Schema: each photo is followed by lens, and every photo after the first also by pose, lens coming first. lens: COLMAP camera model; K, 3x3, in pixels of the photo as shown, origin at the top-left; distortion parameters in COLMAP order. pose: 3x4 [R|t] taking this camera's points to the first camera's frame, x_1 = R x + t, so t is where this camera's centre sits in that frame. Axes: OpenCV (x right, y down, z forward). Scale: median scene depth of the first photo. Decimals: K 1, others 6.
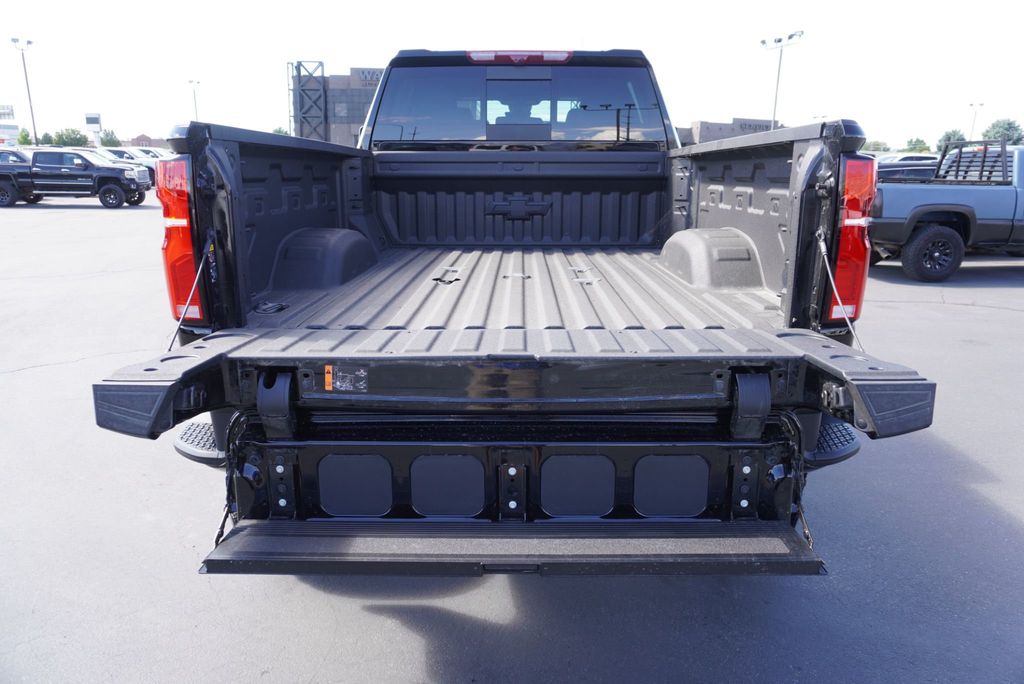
lens RADIAL K [[687.2, 0, 512.0], [0, 687.2, 342.0], [0, 0, 1]] dist [-0.017744, 0.007383]
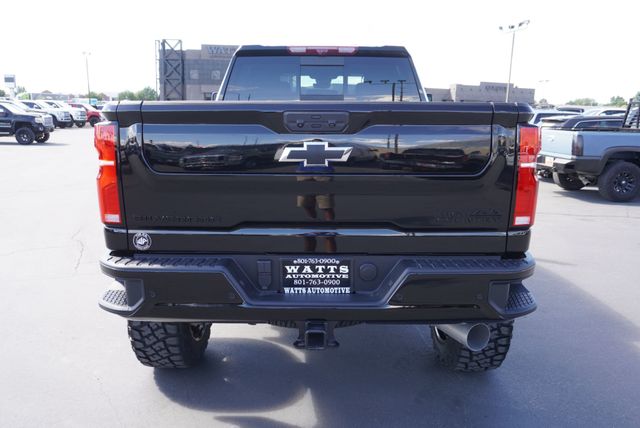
lens RADIAL K [[517.5, 0, 320.0], [0, 517.5, 214.0], [0, 0, 1]] dist [0.004201, 0.002343]
pose [[0.999980, 0.005549, 0.003049, 0.001643], [-0.005354, 0.998140, -0.060721, 0.003275], [-0.003380, 0.060703, 0.998150, -0.041348]]
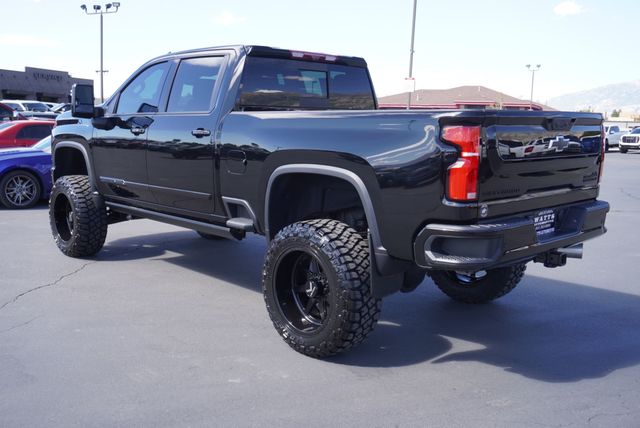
lens RADIAL K [[683.1, 0, 306.2], [0, 683.1, 215.0], [0, 0, 1]] dist [0.000960, 0.004210]
pose [[0.682490, -0.088904, 0.725468, -0.477897], [0.159481, 0.986772, -0.029107, -0.001110], [-0.713283, 0.135563, 0.687641, -0.018323]]
